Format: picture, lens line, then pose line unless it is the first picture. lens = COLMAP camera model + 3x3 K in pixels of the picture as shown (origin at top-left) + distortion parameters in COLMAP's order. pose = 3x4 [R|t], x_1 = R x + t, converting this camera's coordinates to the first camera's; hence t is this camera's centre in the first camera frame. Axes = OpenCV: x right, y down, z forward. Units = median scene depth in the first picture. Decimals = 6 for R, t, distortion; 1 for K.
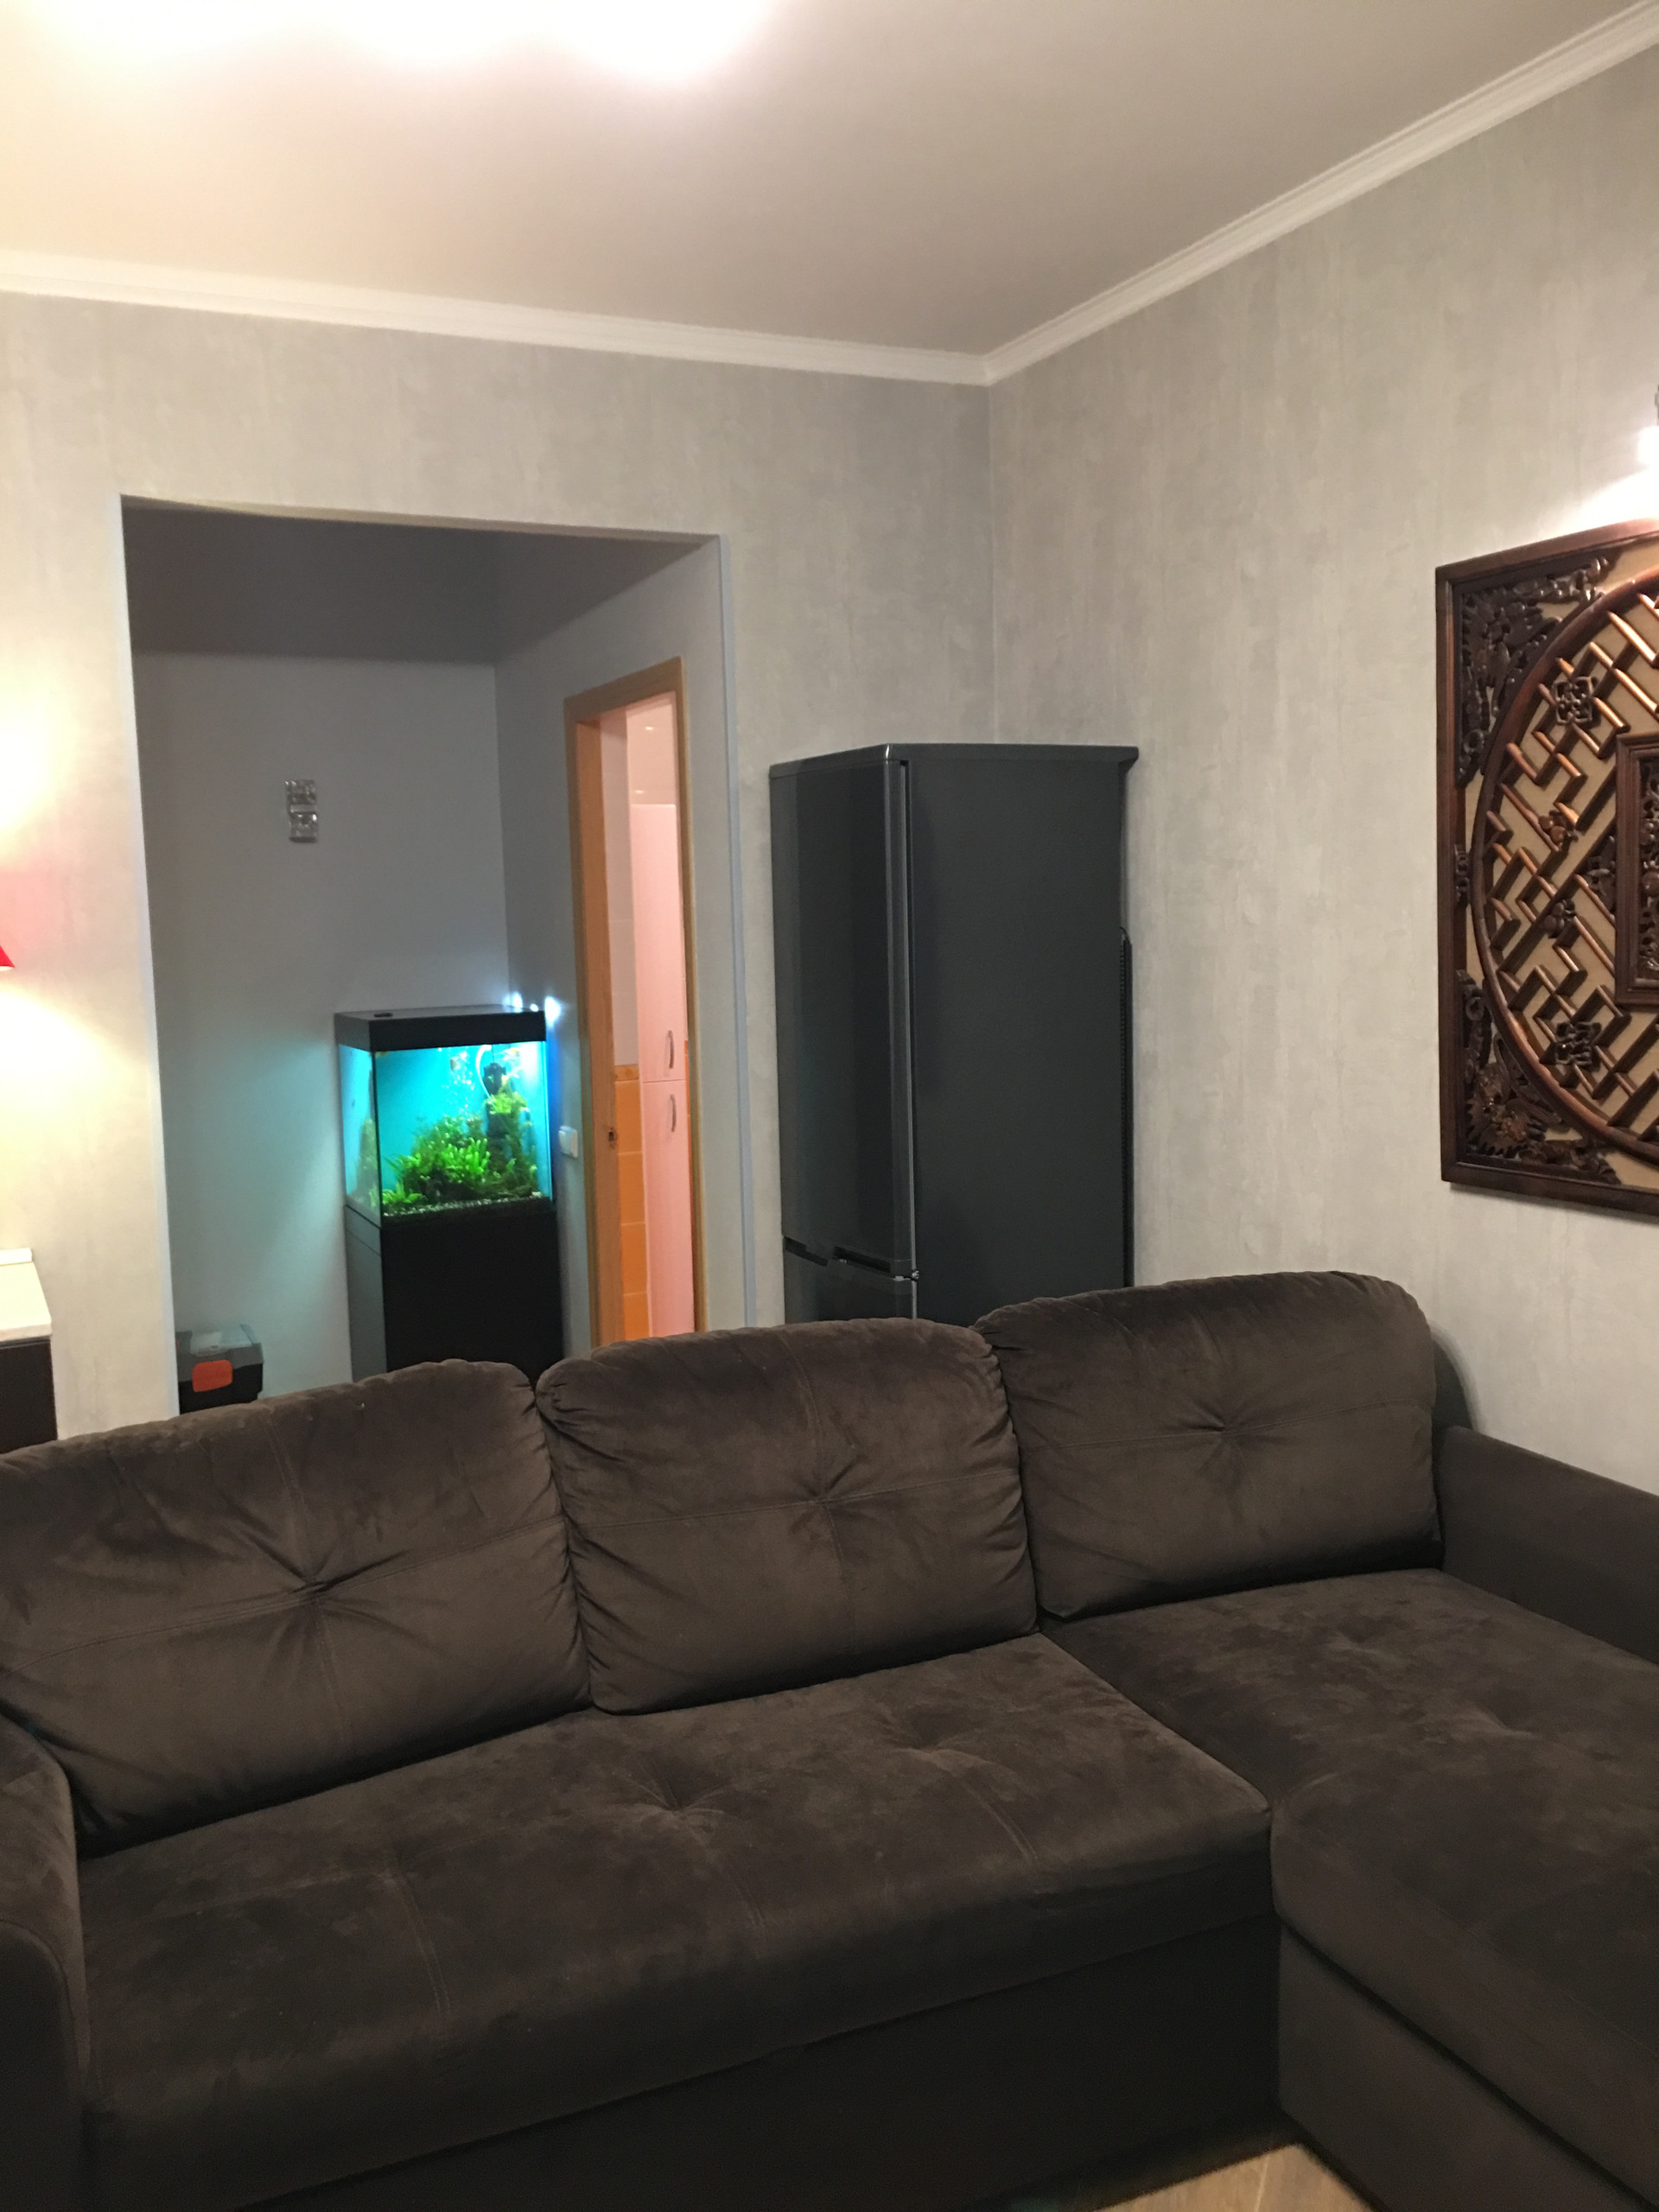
lens RADIAL K [[1884.6, 0, 829.5], [0, 1884.6, 1106.0], [0, 0, 1]] dist [0.012692, -0.014800]
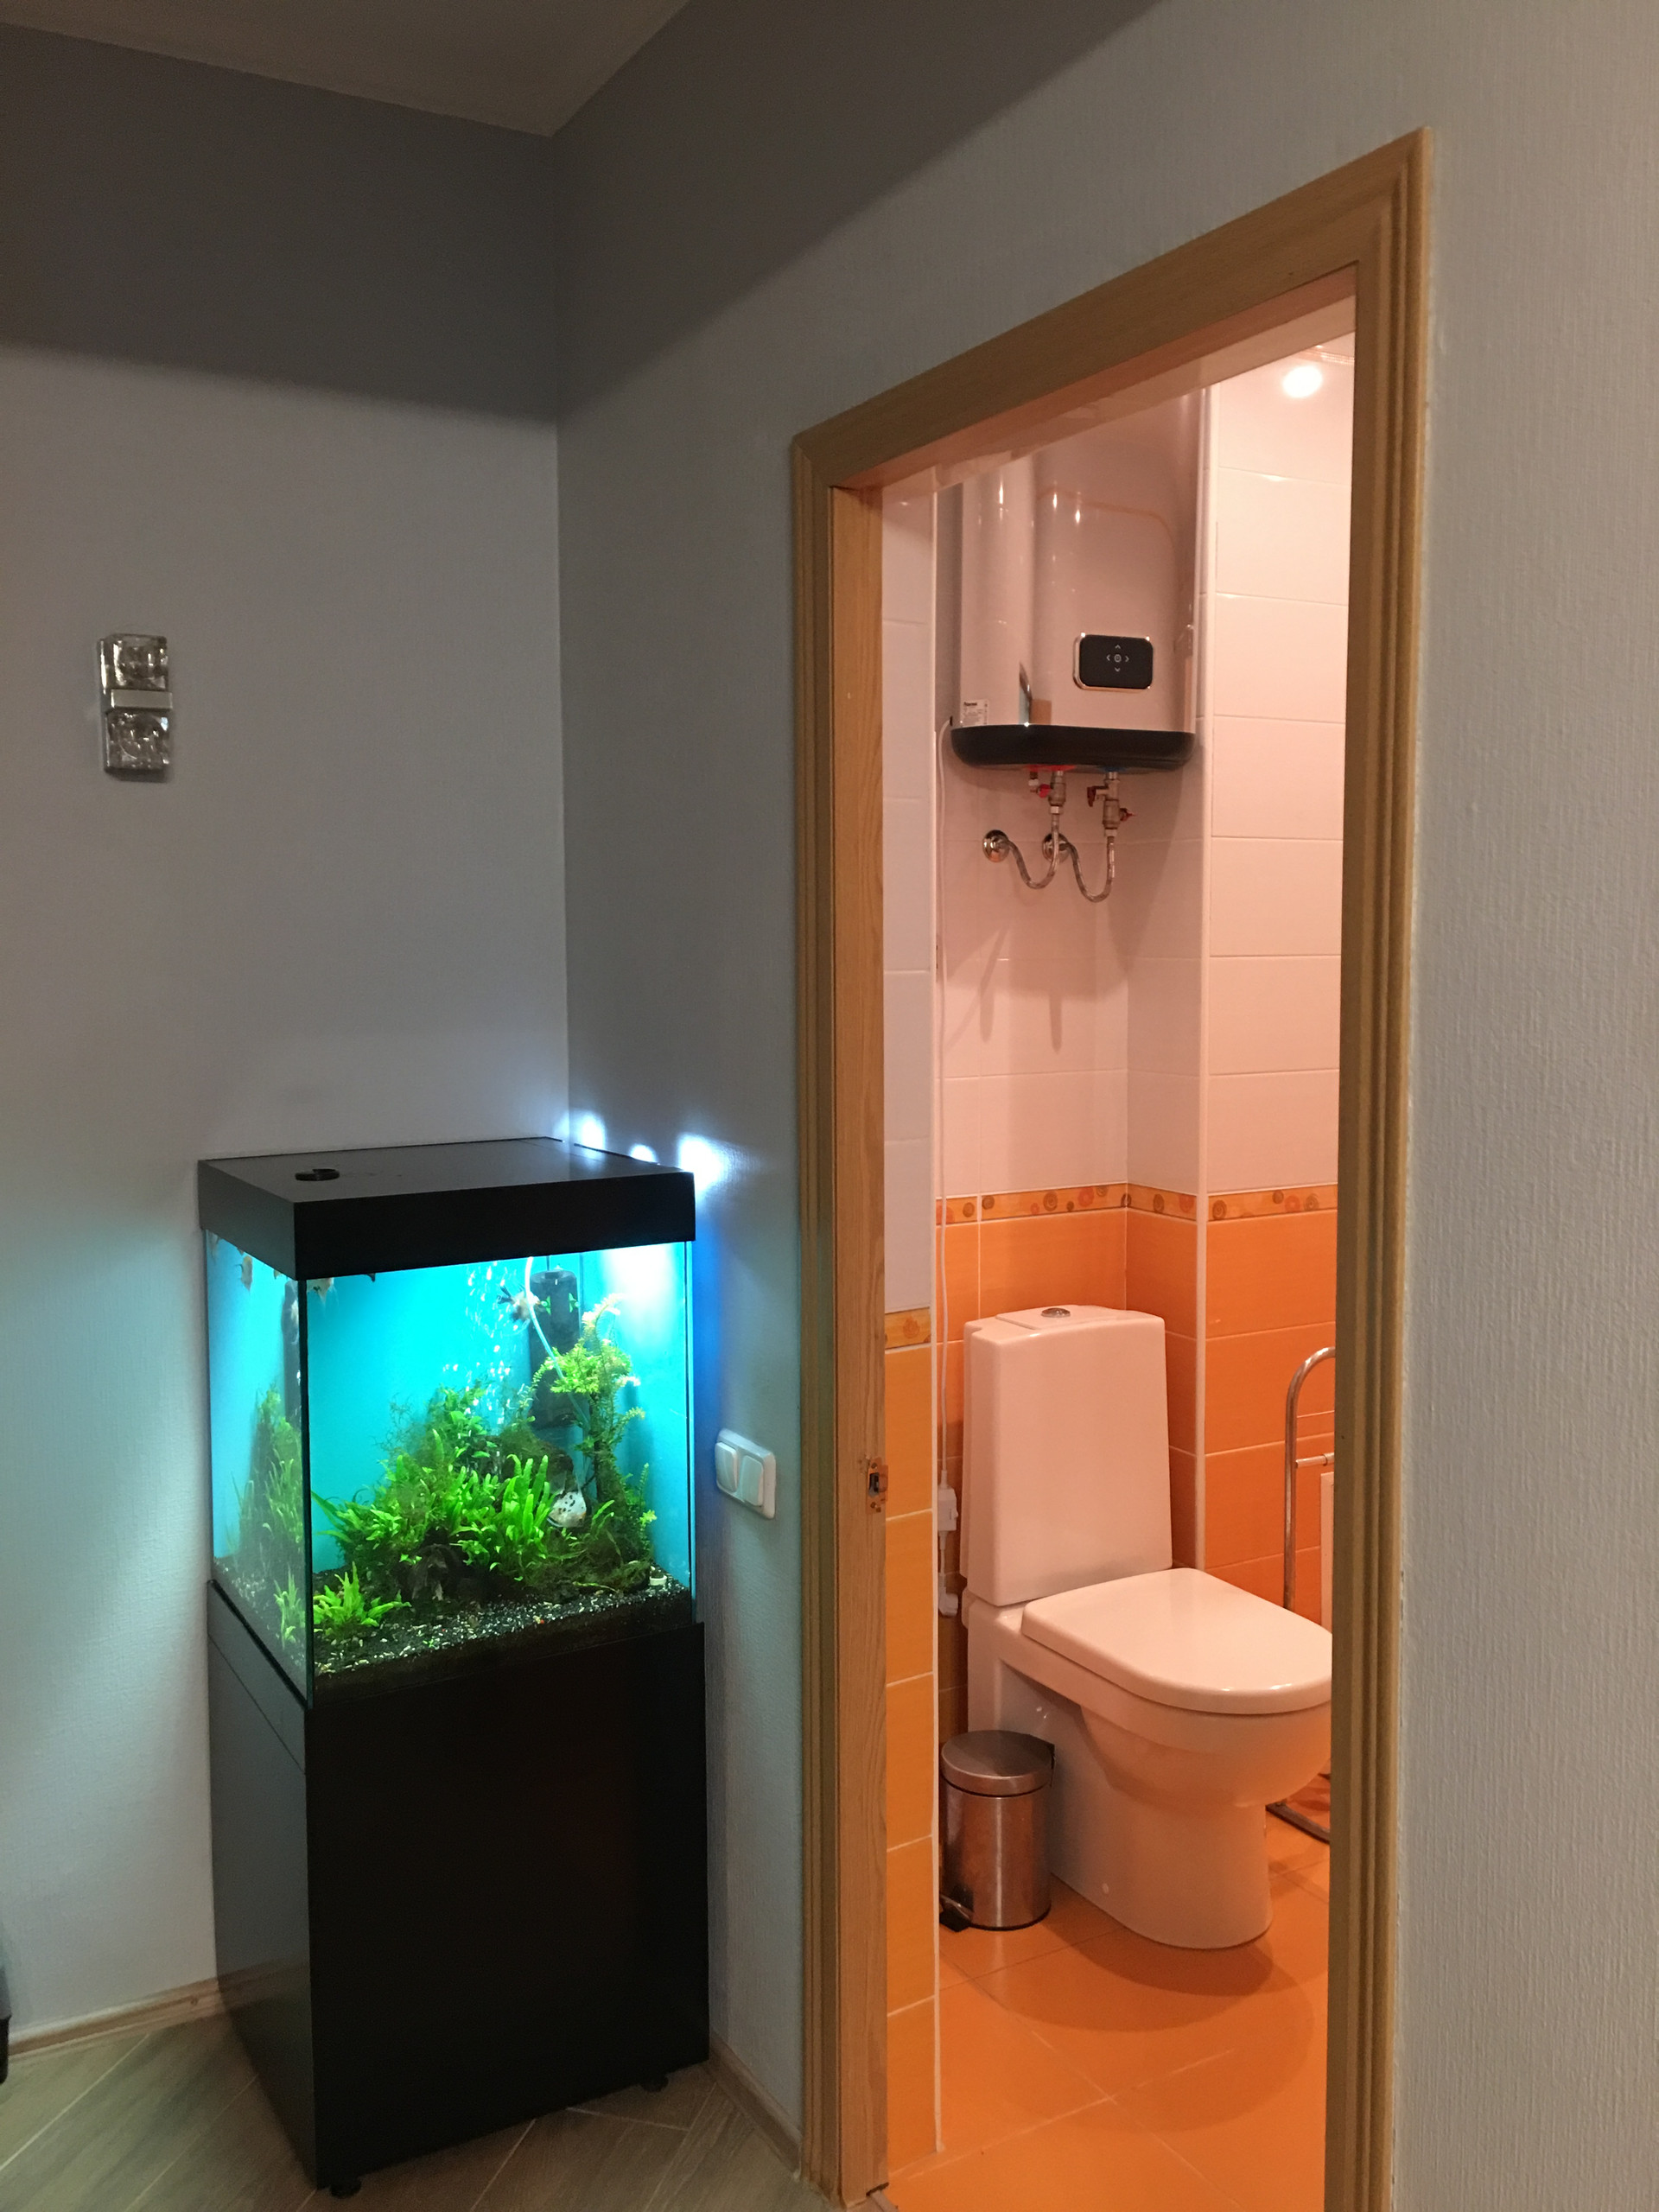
lens RADIAL K [[1884.6, 0, 829.5], [0, 1884.6, 1106.0], [0, 0, 1]] dist [0.012692, -0.014800]
pose [[0.995625, 0.019859, 0.091303, -0.159256], [-0.017837, 0.999579, -0.022903, -0.055843], [-0.091720, 0.021174, 0.995560, 0.556689]]
